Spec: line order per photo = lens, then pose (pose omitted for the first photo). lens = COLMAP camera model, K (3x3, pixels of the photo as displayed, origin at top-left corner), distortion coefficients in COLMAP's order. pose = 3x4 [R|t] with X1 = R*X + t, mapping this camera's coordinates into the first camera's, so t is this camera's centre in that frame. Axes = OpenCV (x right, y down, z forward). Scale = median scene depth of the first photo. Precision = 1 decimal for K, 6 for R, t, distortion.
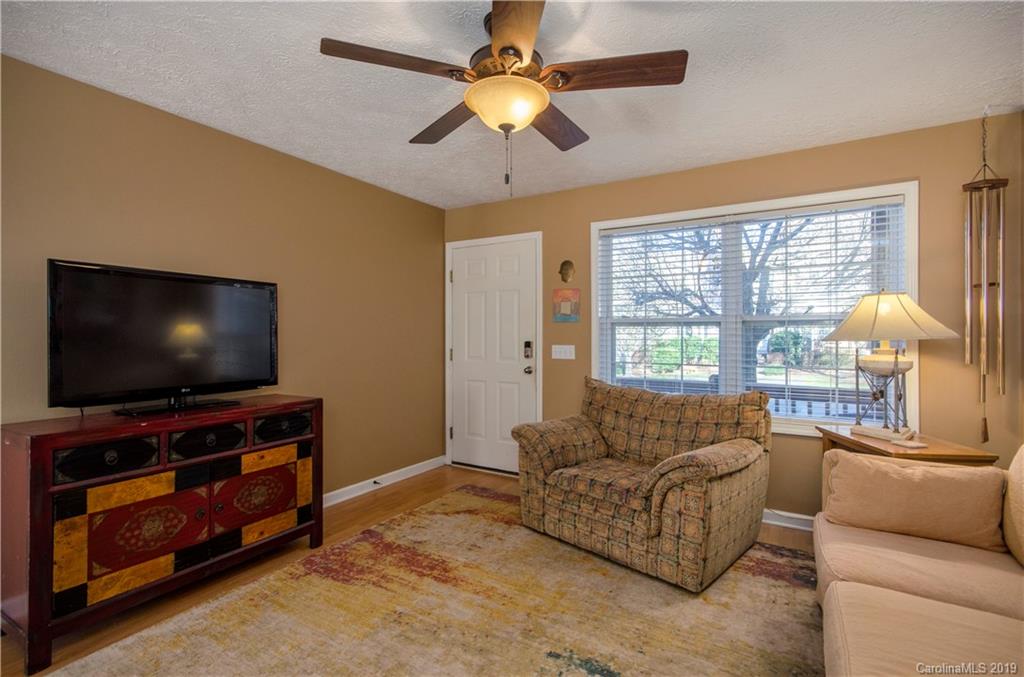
lens RADIAL K [[455.3, 0, 512.0], [0, 455.3, 338.5], [0, 0, 1]] dist [0.001867, 0.000352]
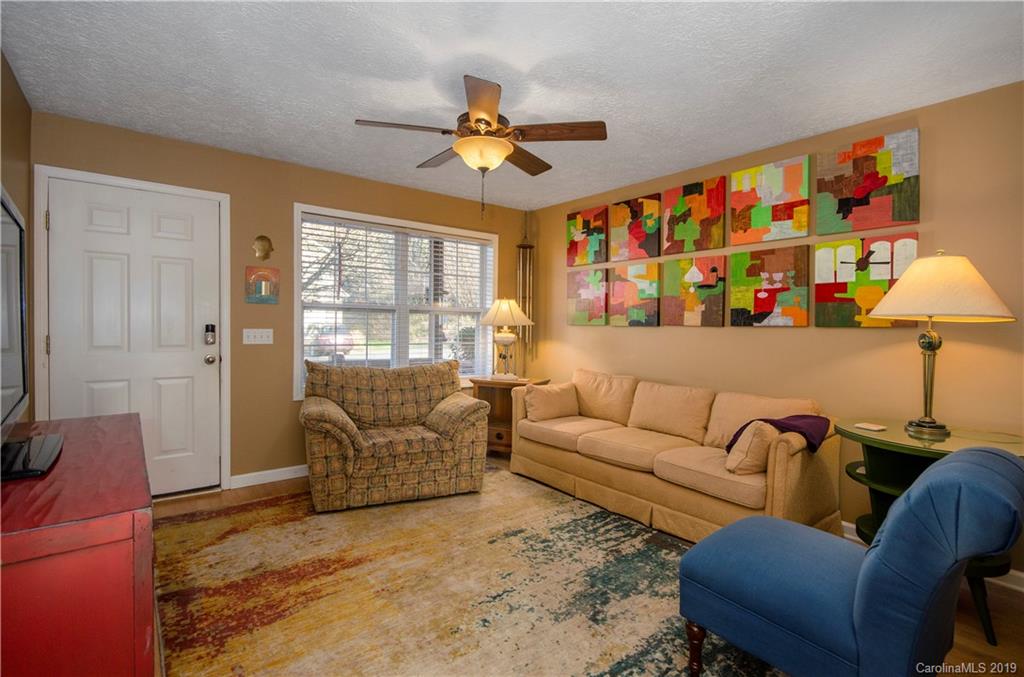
lens RADIAL K [[482.9, 0, 531.7], [0, 482.9, 322.7], [0, 0, 1]] dist [-0.001314, -0.000109]
pose [[0.345719, 0.005539, 0.938322, -0.840921], [-0.014177, 0.999899, -0.000679, -0.006409], [-0.938231, -0.013068, 0.345762, 0.224573]]
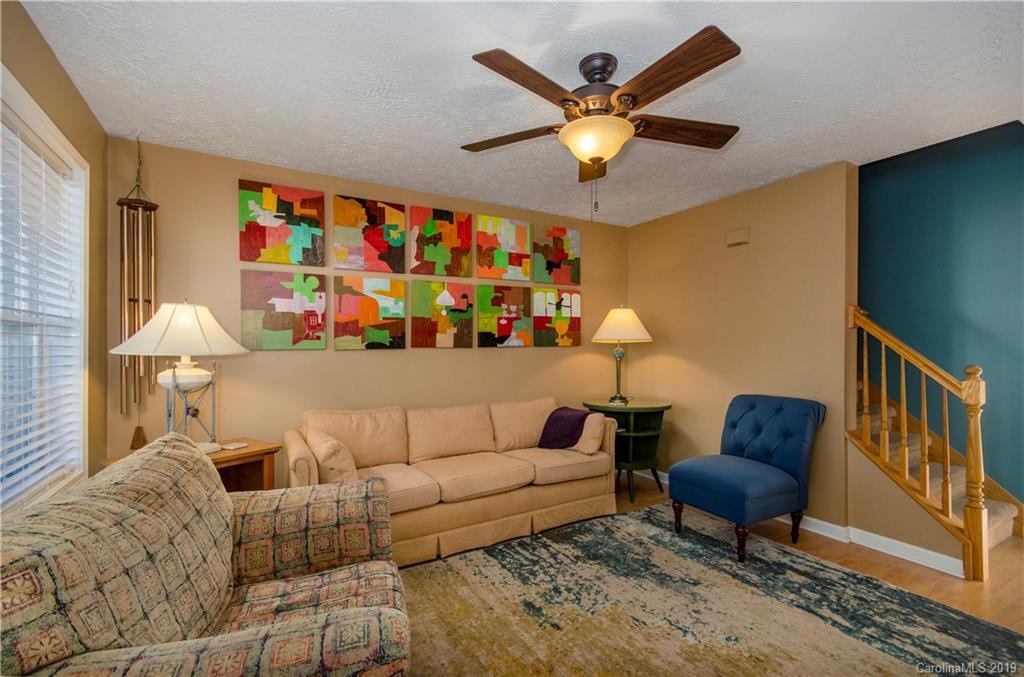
lens RADIAL K [[455.3, 0, 512.0], [0, 455.3, 338.5], [0, 0, 1]] dist [0.001867, 0.000352]
pose [[-0.872086, 0.002731, 0.489344, -0.241847], [-0.001502, 0.999965, -0.008258, -0.019958], [-0.489350, -0.007937, -0.872052, 1.319062]]
